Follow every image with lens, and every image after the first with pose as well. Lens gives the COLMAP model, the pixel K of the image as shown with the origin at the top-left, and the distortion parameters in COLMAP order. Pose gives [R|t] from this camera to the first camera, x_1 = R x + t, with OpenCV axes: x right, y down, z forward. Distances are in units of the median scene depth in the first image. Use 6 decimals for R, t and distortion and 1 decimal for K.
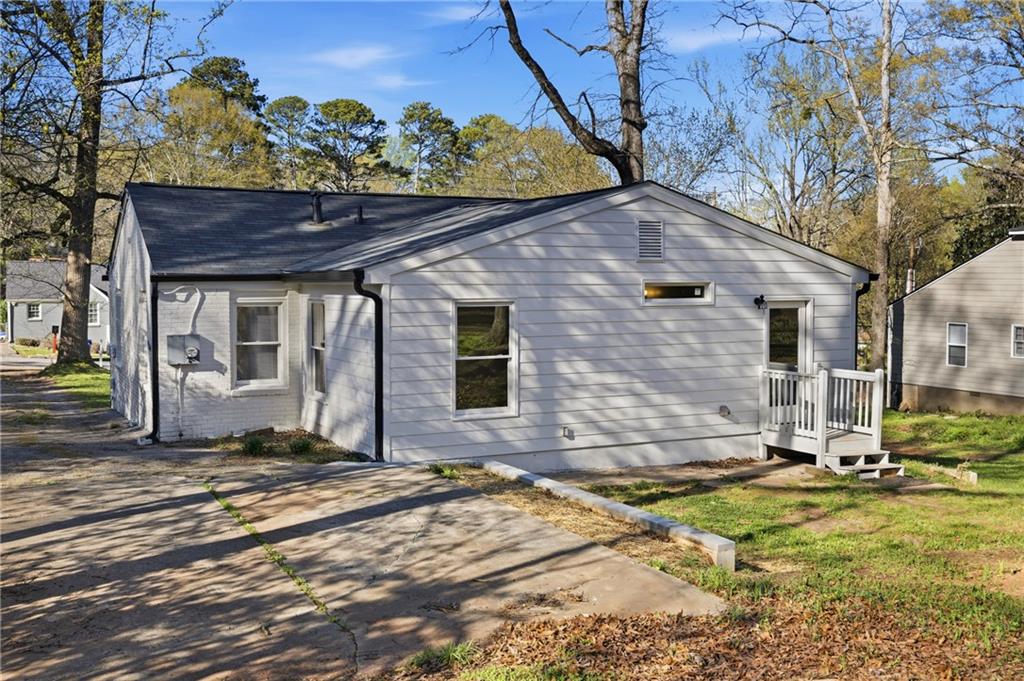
lens RADIAL K [[1004.0, 0, 512.0], [0, 1004.0, 340.5], [0, 0, 1]] dist [-0.014318, -0.006135]
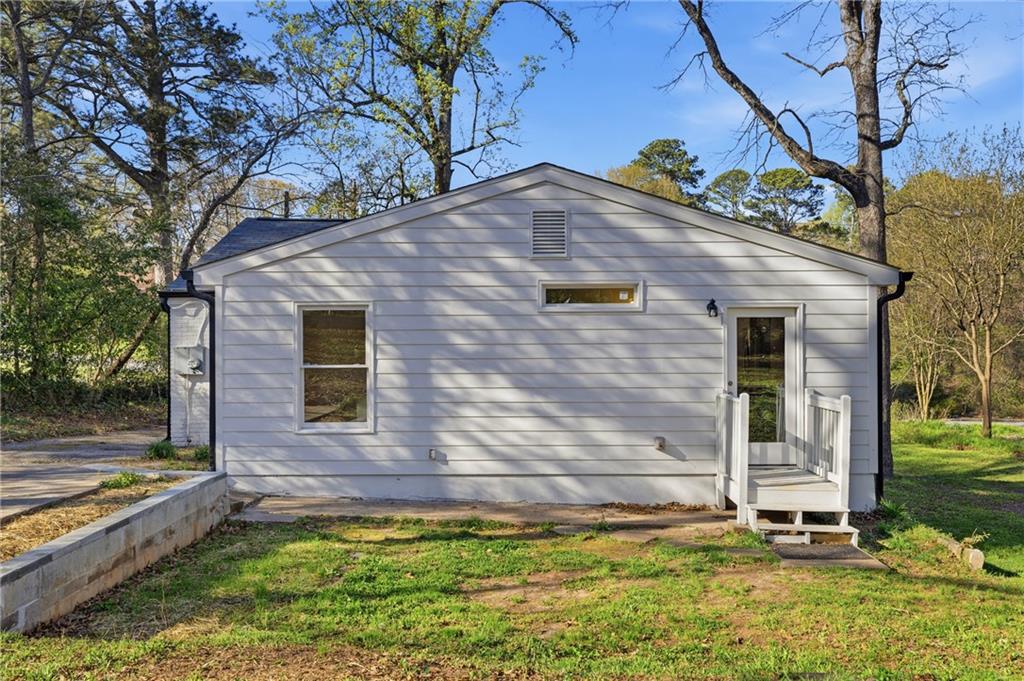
lens RADIAL K [[901.9, 0, 512.0], [0, 901.9, 340.5], [0, 0, 1]] dist [0.003801, 0.000592]
pose [[0.898077, 0.000942, -0.439836, 0.427450], [-0.024091, 0.998602, -0.047052, 0.026093], [0.439177, 0.052853, 0.896844, 0.302359]]
